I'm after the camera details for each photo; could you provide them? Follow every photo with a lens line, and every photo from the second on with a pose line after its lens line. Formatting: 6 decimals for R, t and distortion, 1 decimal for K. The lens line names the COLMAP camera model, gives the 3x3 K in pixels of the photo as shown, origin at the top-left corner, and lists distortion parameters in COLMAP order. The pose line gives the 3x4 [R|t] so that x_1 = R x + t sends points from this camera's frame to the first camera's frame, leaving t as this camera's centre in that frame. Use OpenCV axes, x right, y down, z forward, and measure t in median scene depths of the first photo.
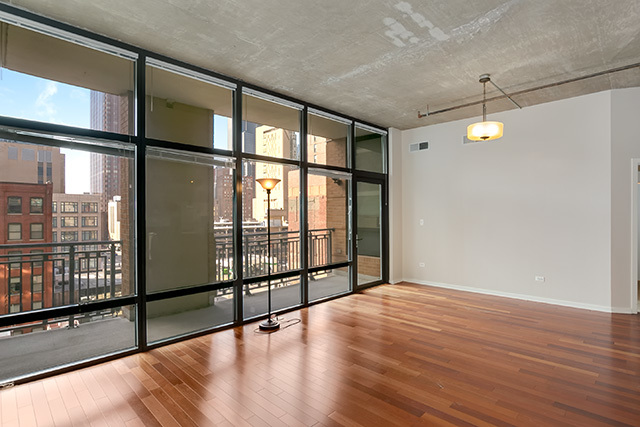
lens RADIAL K [[323.4, 0, 319.6], [0, 323.4, 212.8], [0, 0, 1]] dist [-0.006299, 0.001193]
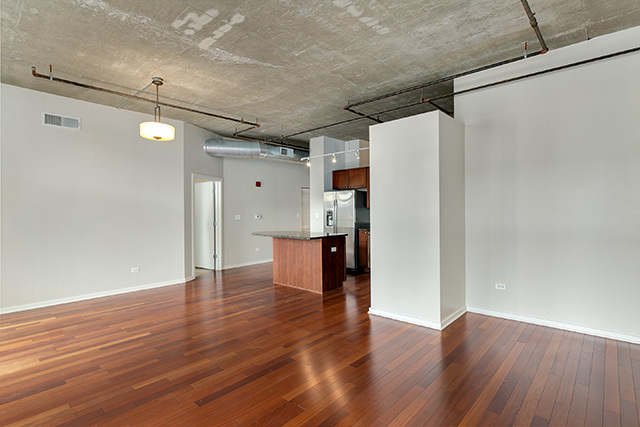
lens RADIAL K [[323.4, 0, 322.6], [0, 323.4, 214.9], [0, 0, 1]] dist [-0.006299, 0.001193]
pose [[-0.047327, -0.006628, 0.998857, -0.478486], [-0.003207, 0.999974, 0.006483, 0.007329], [-0.998874, -0.002897, -0.047347, 0.435685]]
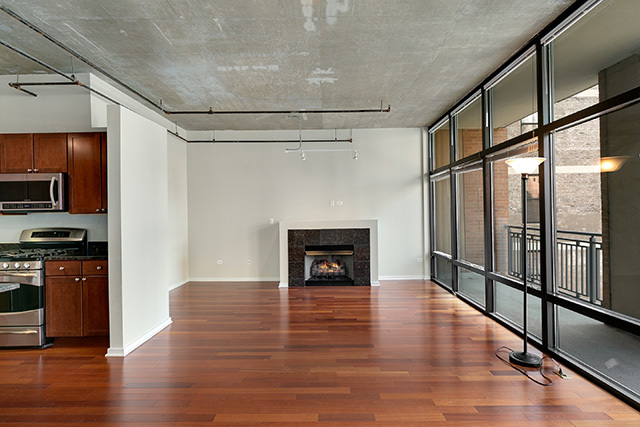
lens RADIAL K [[323.4, 0, 324.2], [0, 323.4, 213.2], [0, 0, 1]] dist [-0.006299, 0.001193]
pose [[-0.711824, 0.013433, -0.702229, 0.577635], [0.025810, 0.999642, -0.007041, 0.007229], [0.701883, -0.023136, -0.711916, 1.031464]]
